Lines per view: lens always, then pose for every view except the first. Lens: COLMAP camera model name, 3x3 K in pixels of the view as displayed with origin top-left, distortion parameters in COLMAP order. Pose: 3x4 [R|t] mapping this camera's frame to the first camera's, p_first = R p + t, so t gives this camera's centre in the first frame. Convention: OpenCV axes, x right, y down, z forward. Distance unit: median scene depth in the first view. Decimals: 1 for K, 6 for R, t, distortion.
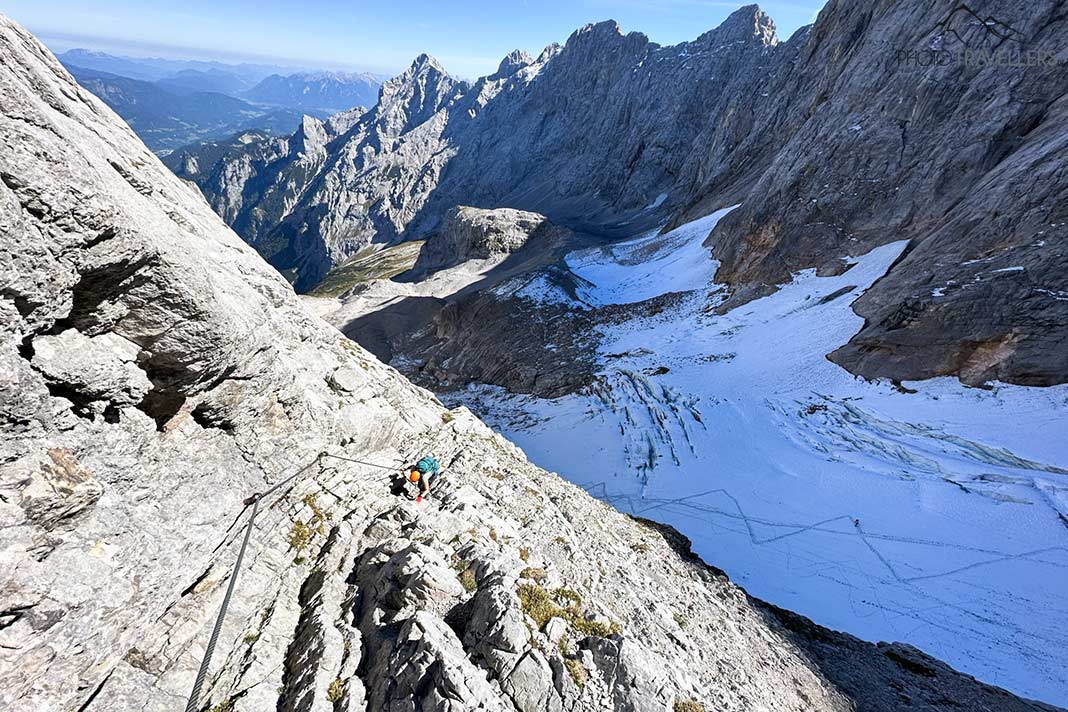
lens RADIAL K [[431.8, 0, 532.5], [0, 431.8, 395.8], [0, 0, 1]] dist [-0.001261, -0.000210]
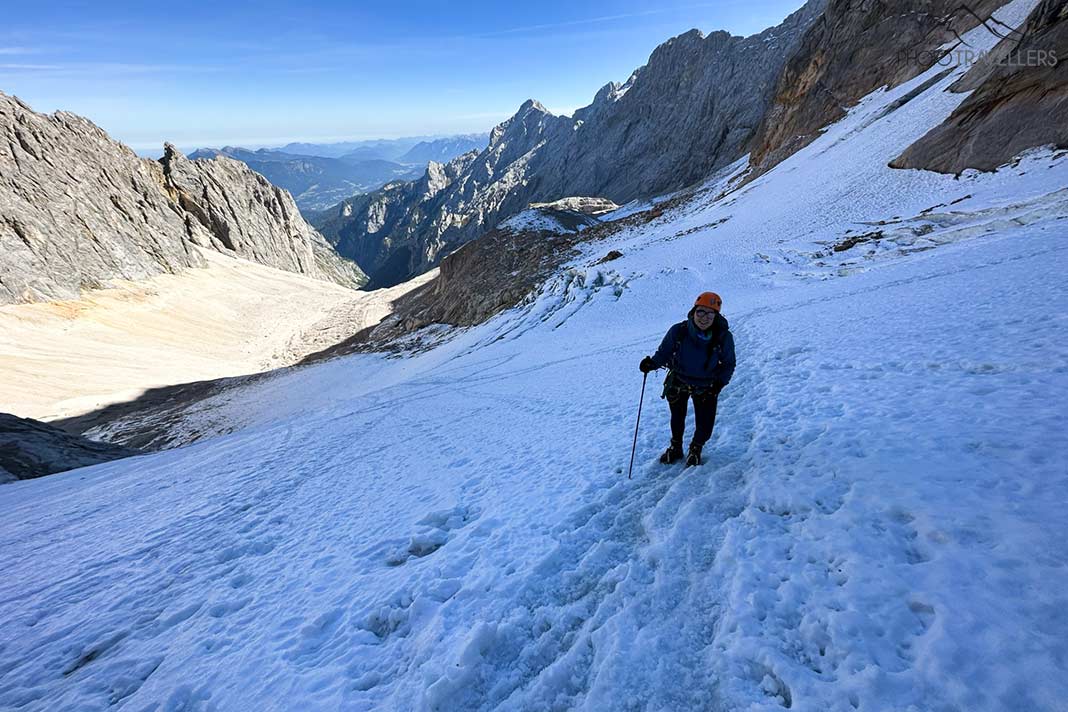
lens RADIAL K [[426.9, 0, 534.3], [0, 426.9, 337.7], [0, 0, 1]] dist [-0.001449, -0.000118]
pose [[0.967660, -0.010384, -0.252045, 0.074030], [-0.034607, 0.984241, -0.173413, 0.036239], [0.249873, 0.176528, 0.952051, 0.085267]]
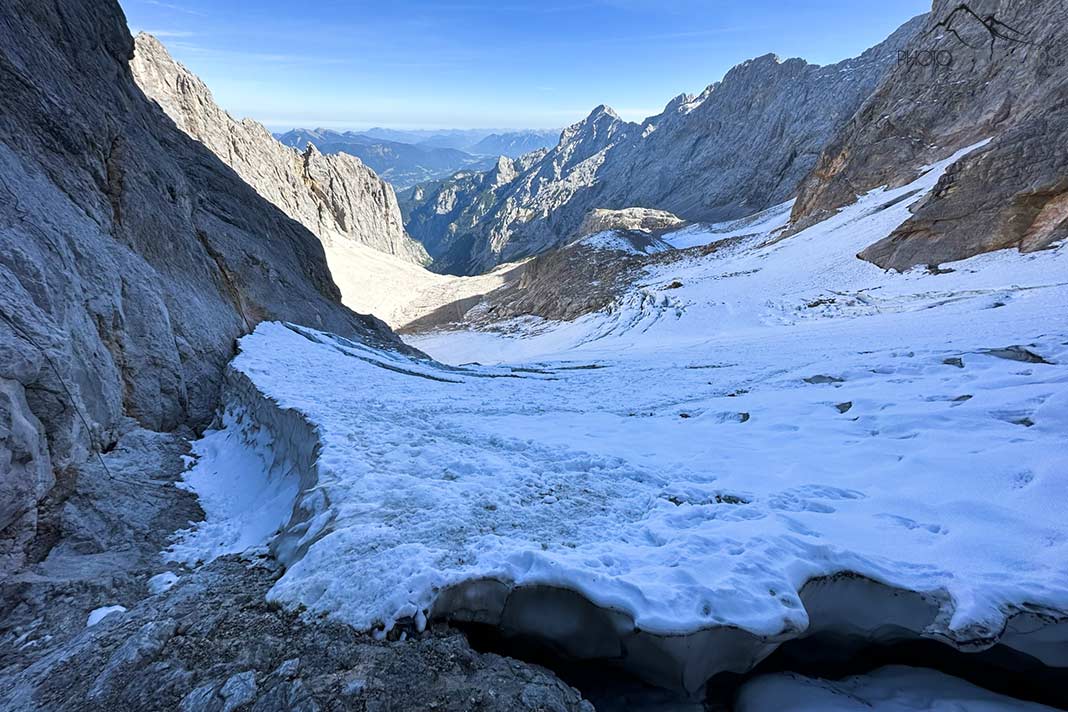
lens RADIAL K [[429.9, 0, 532.4], [0, 429.9, 306.7], [0, 0, 1]] dist [-0.001592, -0.000356]
pose [[0.930217, 0.077279, -0.358782, 0.074589], [-0.162876, 0.962964, -0.214877, 0.049013], [0.328889, 0.258319, 0.908352, 0.017941]]
